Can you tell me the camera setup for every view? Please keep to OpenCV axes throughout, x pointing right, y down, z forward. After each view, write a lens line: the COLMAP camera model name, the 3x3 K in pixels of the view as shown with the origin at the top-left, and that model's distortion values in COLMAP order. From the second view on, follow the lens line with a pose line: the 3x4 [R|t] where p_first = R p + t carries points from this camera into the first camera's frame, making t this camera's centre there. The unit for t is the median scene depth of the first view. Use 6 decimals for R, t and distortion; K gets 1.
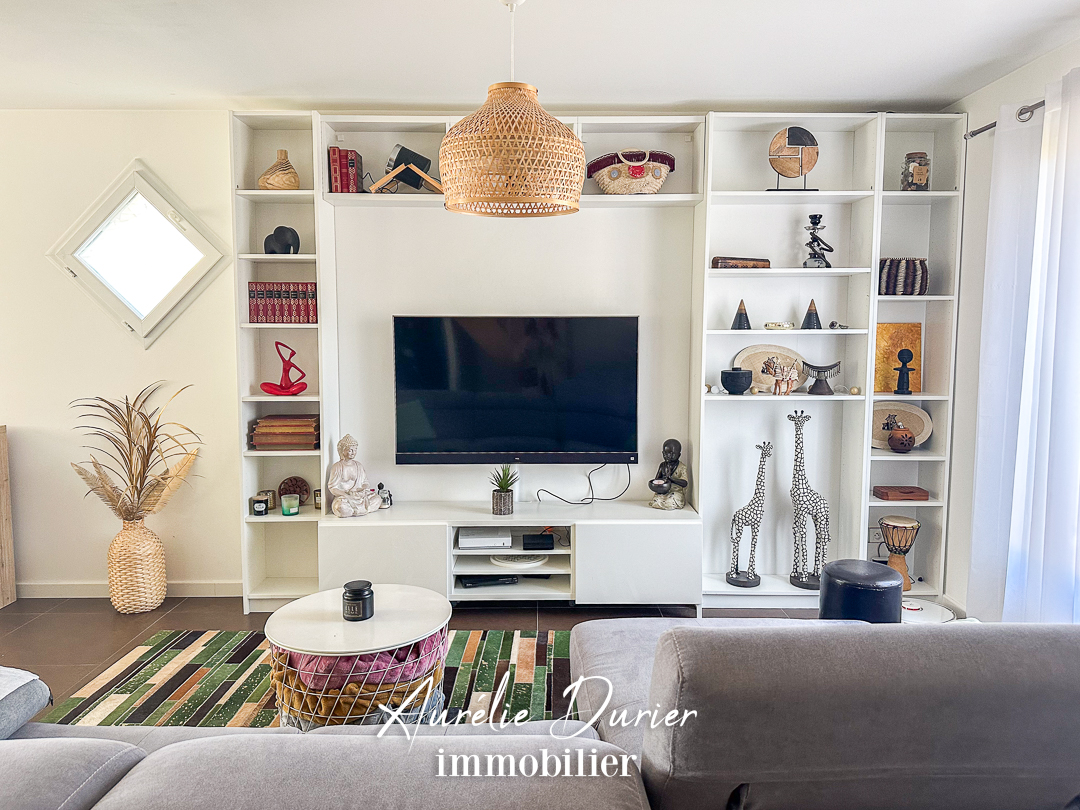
lens RADIAL K [[751.0, 0, 540.0], [0, 751.0, 405.0], [0, 0, 1]] dist [0.035180, -0.001240]
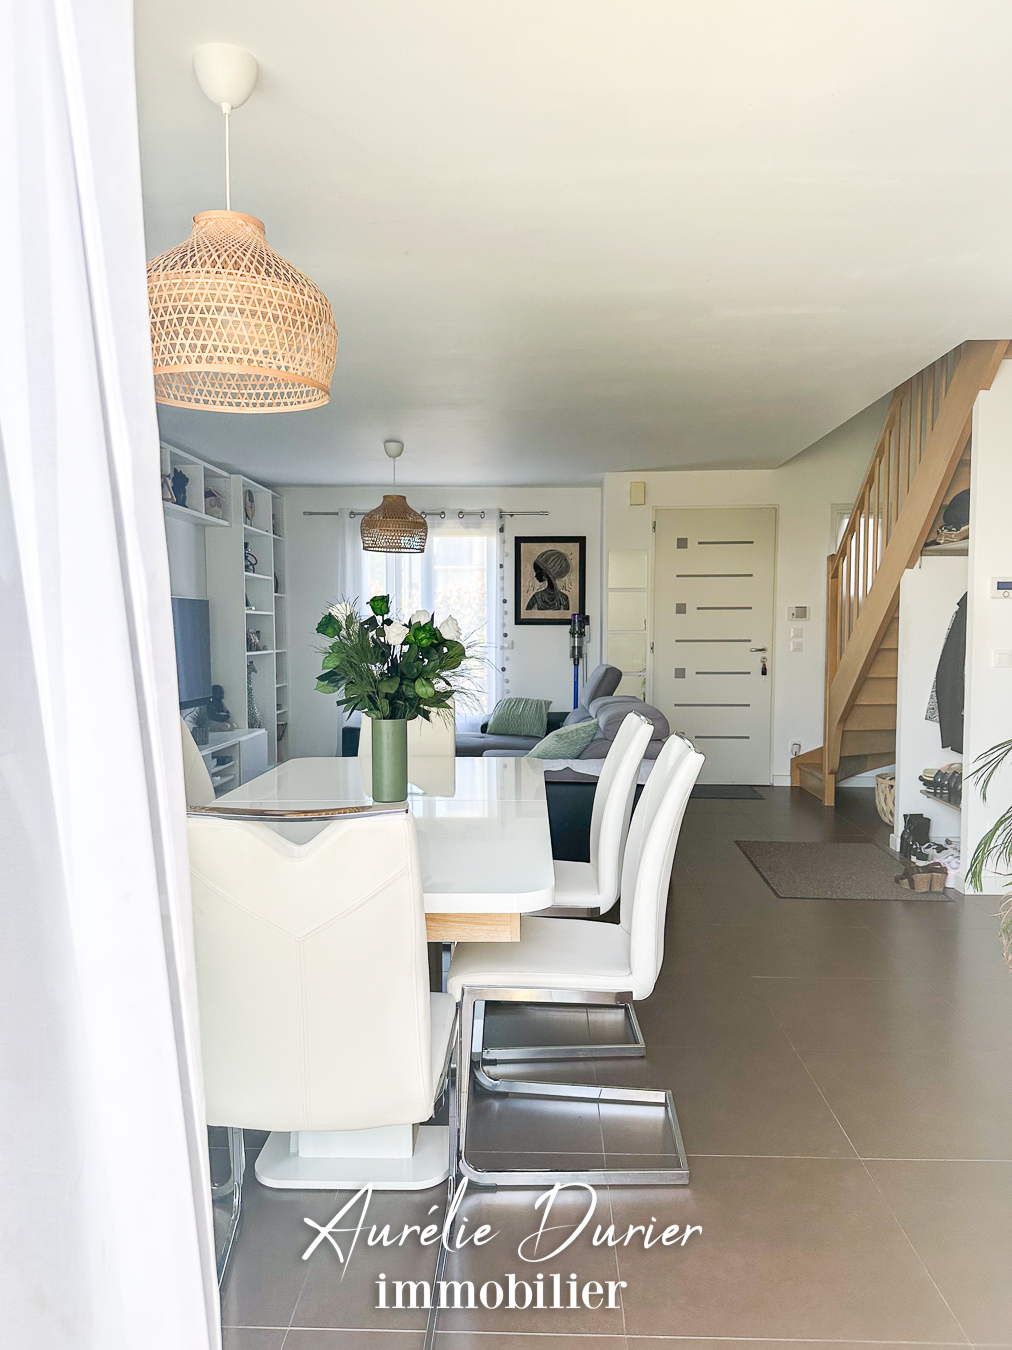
lens RADIAL K [[945.9, 0, 506.0], [0, 945.9, 675.0], [0, 0, 1]] dist [0.319512, -0.000256]
pose [[0.032763, -0.048876, 0.998267, -1.763970], [0.085129, 0.995310, 0.045937, -0.012496], [-0.995831, 0.083477, 0.036770, 0.391308]]
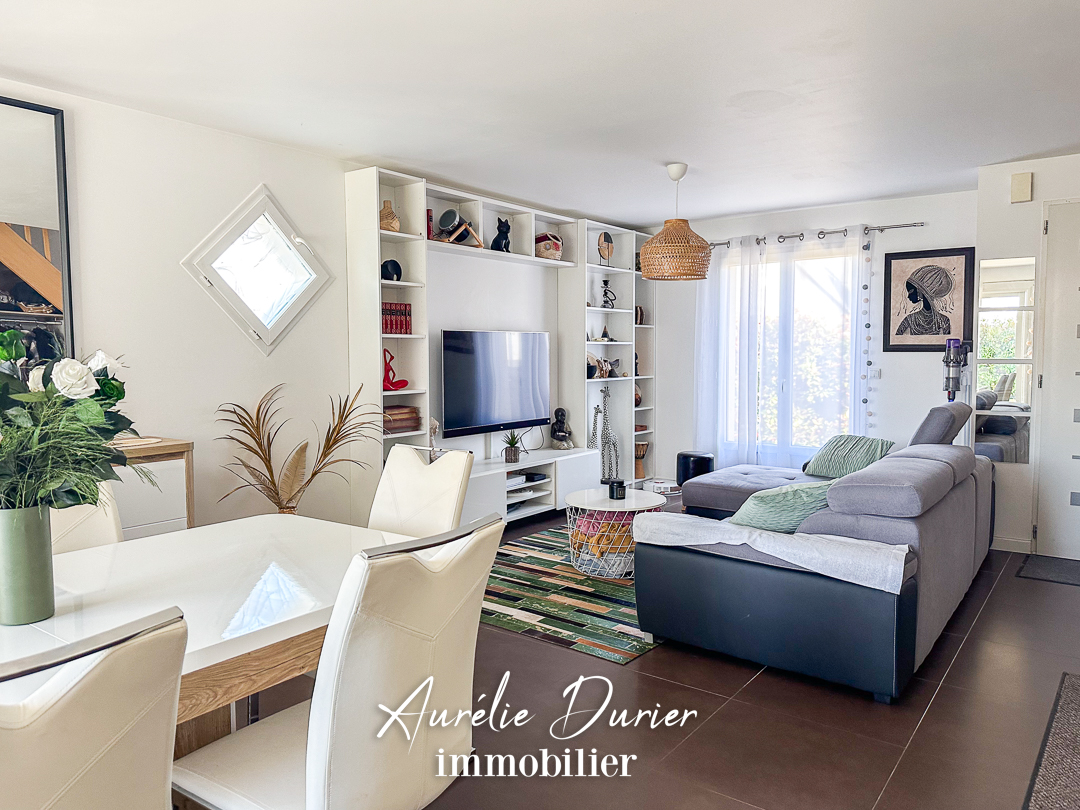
lens RADIAL K [[746.7, 0, 540.0], [0, 746.7, 405.0], [0, 0, 1]] dist [-0.000944, -0.000339]
pose [[0.613475, -0.059645, 0.787459, -1.195782], [0.071675, 0.997234, 0.019696, 0.004039], [-0.786455, 0.044358, 0.616053, 0.028666]]
